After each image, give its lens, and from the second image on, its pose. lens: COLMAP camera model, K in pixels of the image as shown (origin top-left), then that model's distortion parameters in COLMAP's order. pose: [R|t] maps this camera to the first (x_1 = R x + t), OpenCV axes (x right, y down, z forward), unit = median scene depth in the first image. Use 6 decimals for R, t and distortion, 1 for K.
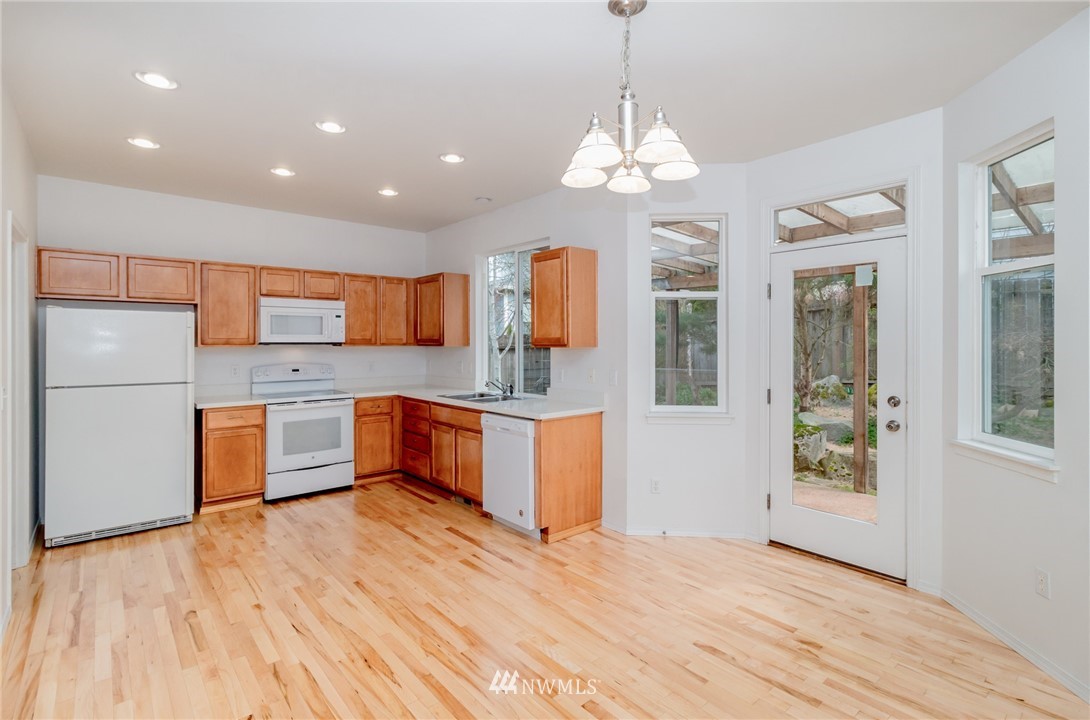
lens RADIAL K [[512.4, 0, 546.1], [0, 512.4, 344.6], [0, 0, 1]] dist [0.009987, -0.002890]
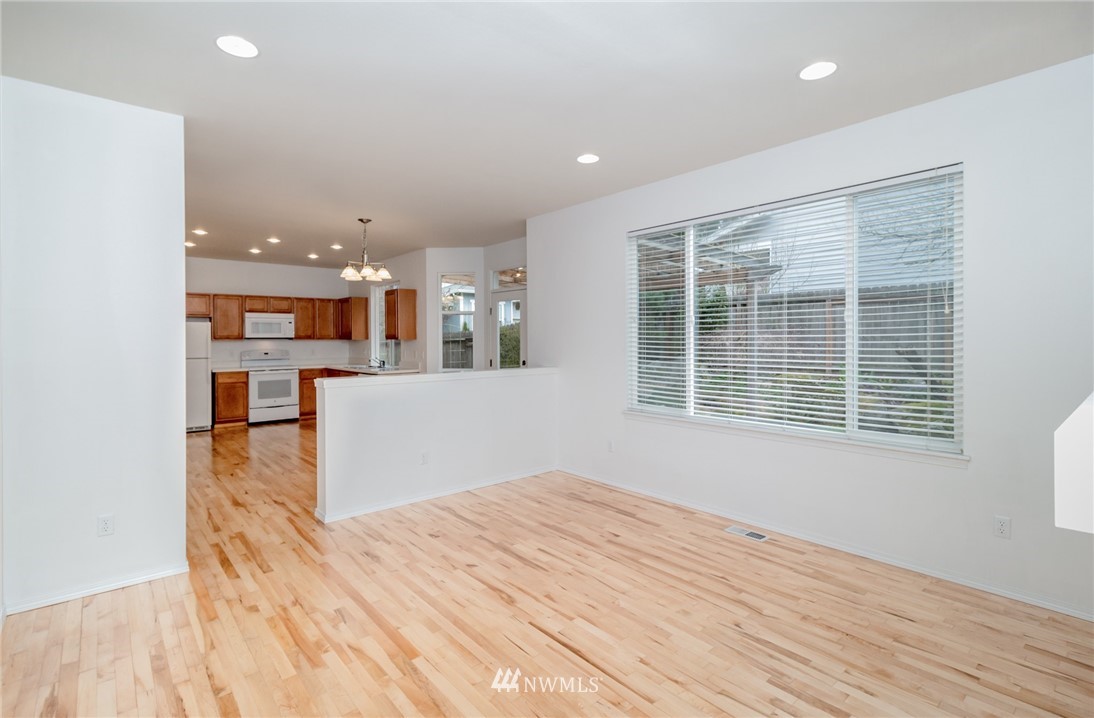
lens RADIAL K [[514.3, 0, 534.0], [0, 514.3, 344.0], [0, 0, 1]] dist [0.009987, -0.002890]
pose [[0.999877, -0.002356, -0.015527, 0.525412], [0.002480, 0.999965, 0.007972, 0.007007], [0.015508, -0.008010, 0.999848, -0.862205]]
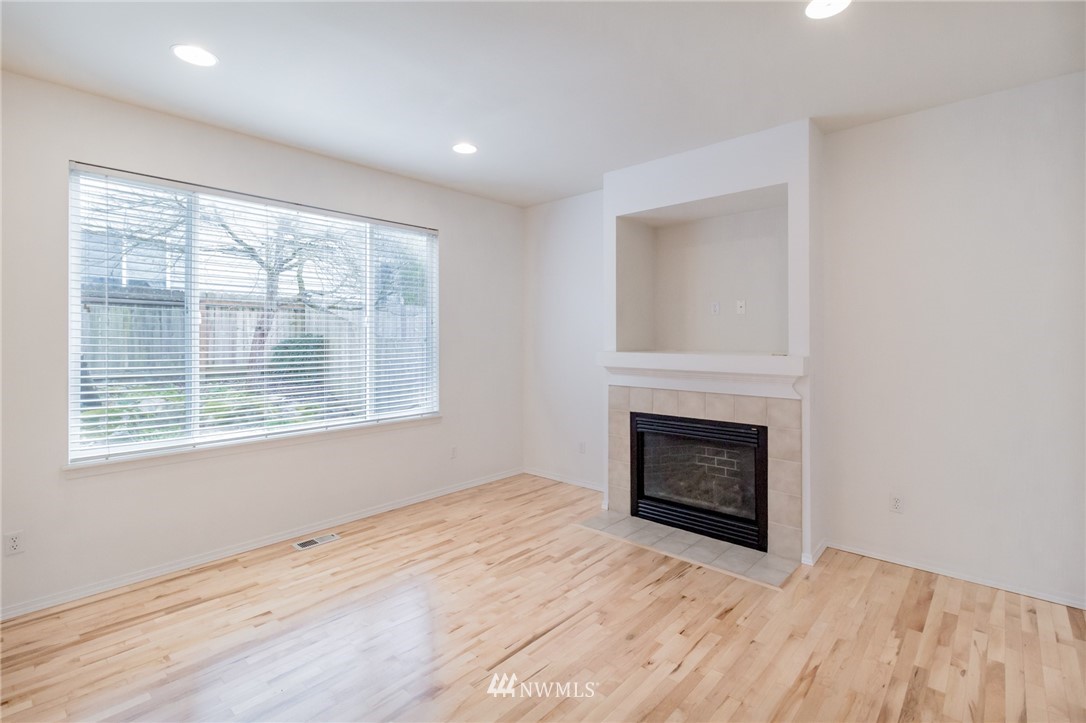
lens RADIAL K [[505.0, 0, 547.3], [0, 505.0, 337.1], [0, 0, 1]] dist [0.005492, 0.000051]
pose [[-0.122962, 0.008381, 0.992376, 0.027137], [0.005618, 0.999954, -0.007749, 0.008915], [-0.992395, 0.004622, -0.123003, -0.292830]]
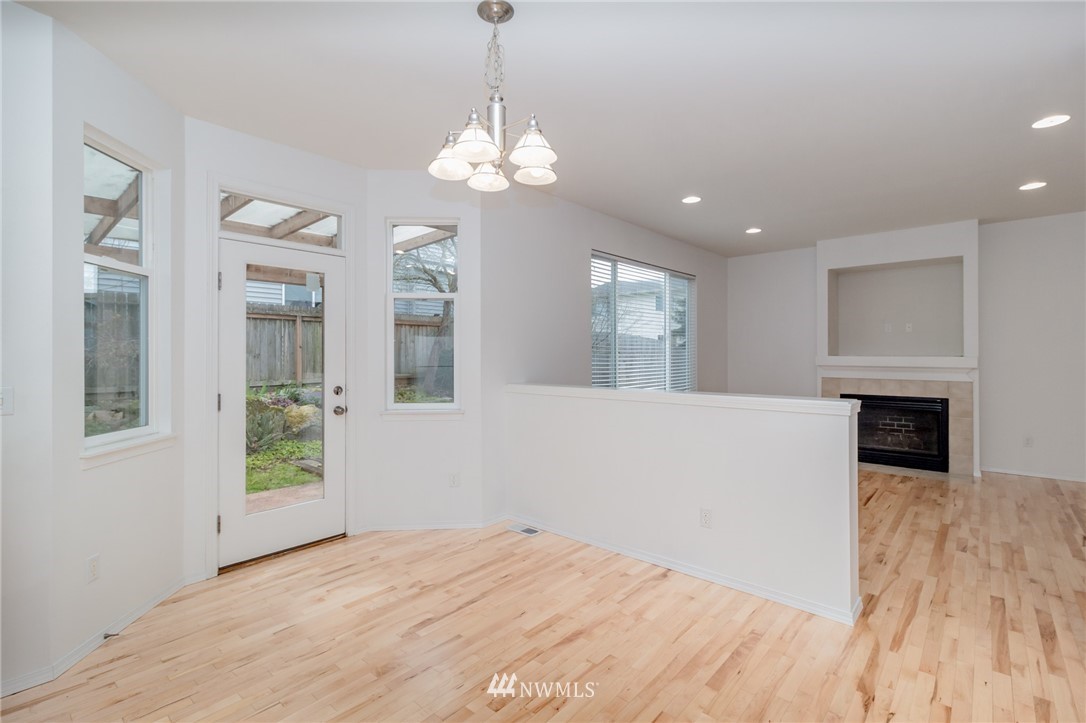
lens RADIAL K [[505.0, 0, 539.5], [0, 505.0, 350.8], [0, 0, 1]] dist [0.005492, 0.000051]
pose [[-0.131042, 0.008166, 0.991343, -0.394919], [0.006636, 0.999951, -0.007360, 0.019888], [-0.991355, 0.005614, -0.131089, 0.470665]]
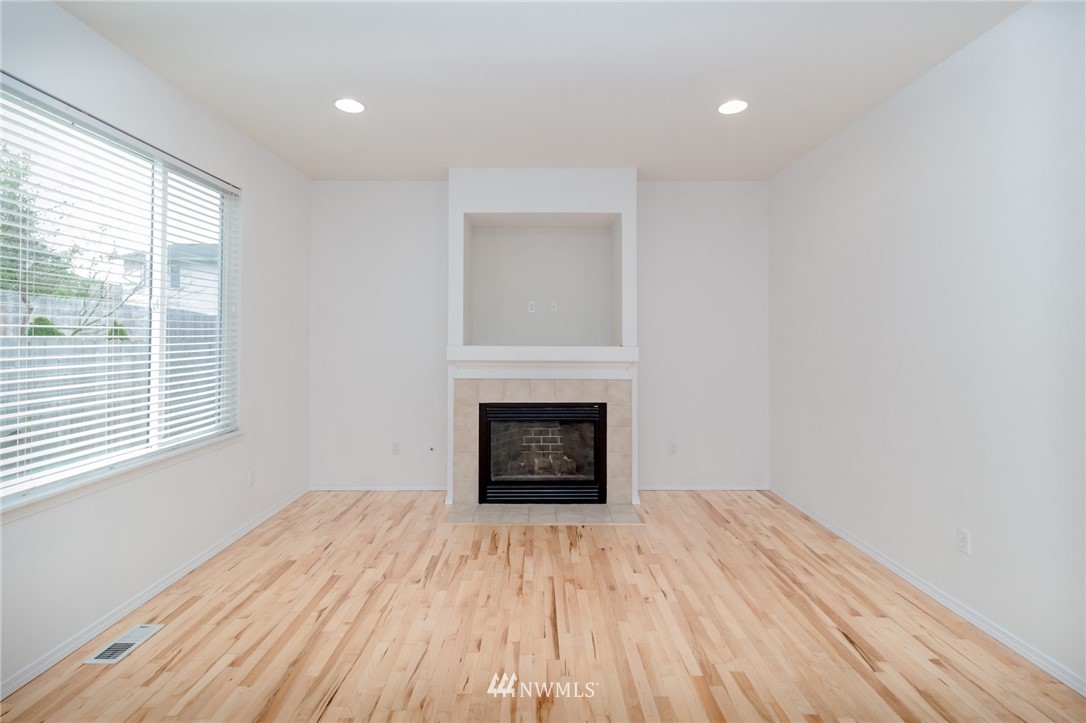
lens RADIAL K [[505.0, 0, 539.4], [0, 505.0, 328.2], [0, 0, 1]] dist [0.005492, 0.000051]
pose [[-0.755760, 0.013779, 0.654703, 0.205034], [0.003522, 0.999850, -0.016978, 0.013391], [-0.654839, -0.010526, -0.755695, 0.083233]]
